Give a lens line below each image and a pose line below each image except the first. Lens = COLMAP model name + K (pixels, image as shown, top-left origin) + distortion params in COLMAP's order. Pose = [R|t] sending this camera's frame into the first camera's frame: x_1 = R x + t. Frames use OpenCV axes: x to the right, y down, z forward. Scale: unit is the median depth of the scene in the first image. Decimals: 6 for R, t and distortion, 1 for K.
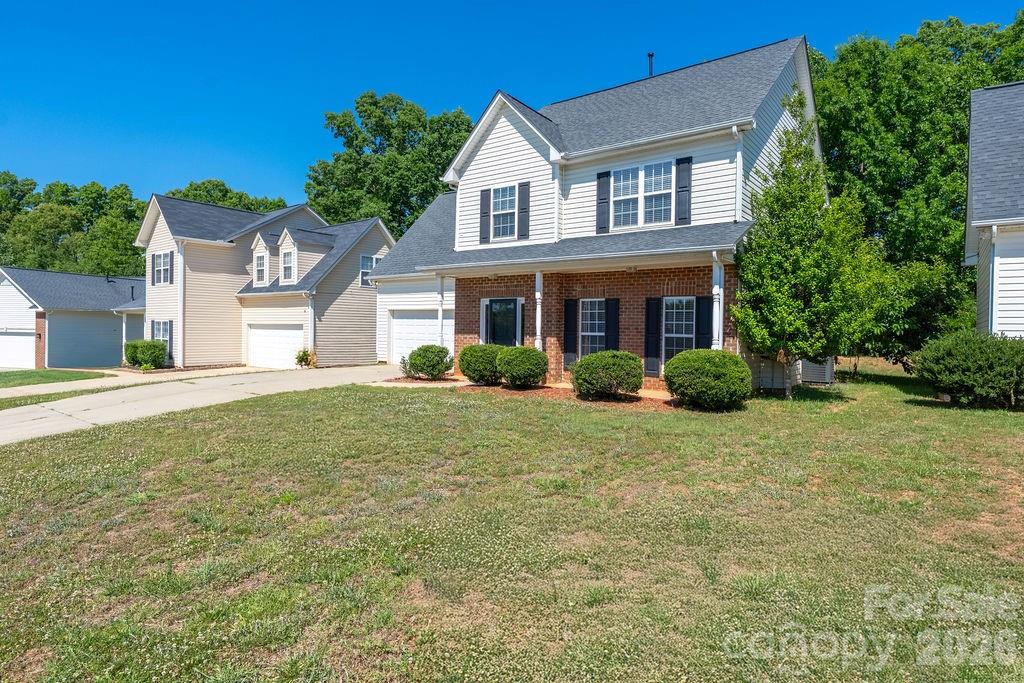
lens RADIAL K [[554.3, 0, 509.3], [0, 554.3, 330.6], [0, 0, 1]] dist [0.000682, -0.000159]
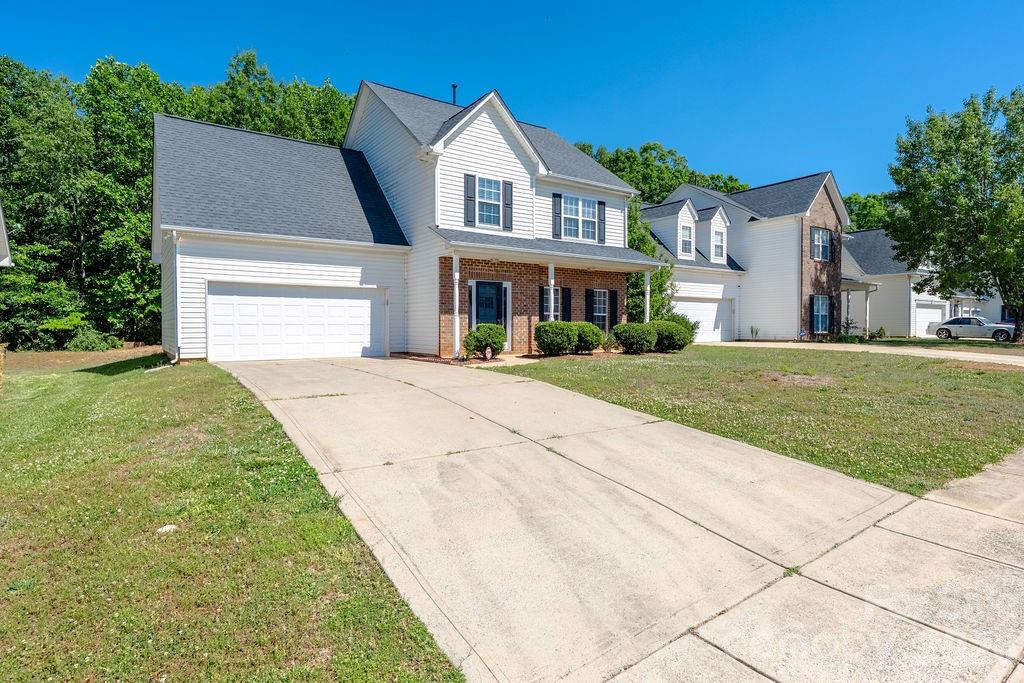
lens RADIAL K [[554.3, 0, 509.3], [0, 554.3, 330.6], [0, 0, 1]] dist [0.000682, -0.000159]
pose [[0.308010, -0.016654, 0.951237, -1.123533], [0.011946, 0.999836, 0.013637, 0.026521], [-0.951308, 0.007163, 0.308159, 0.681865]]
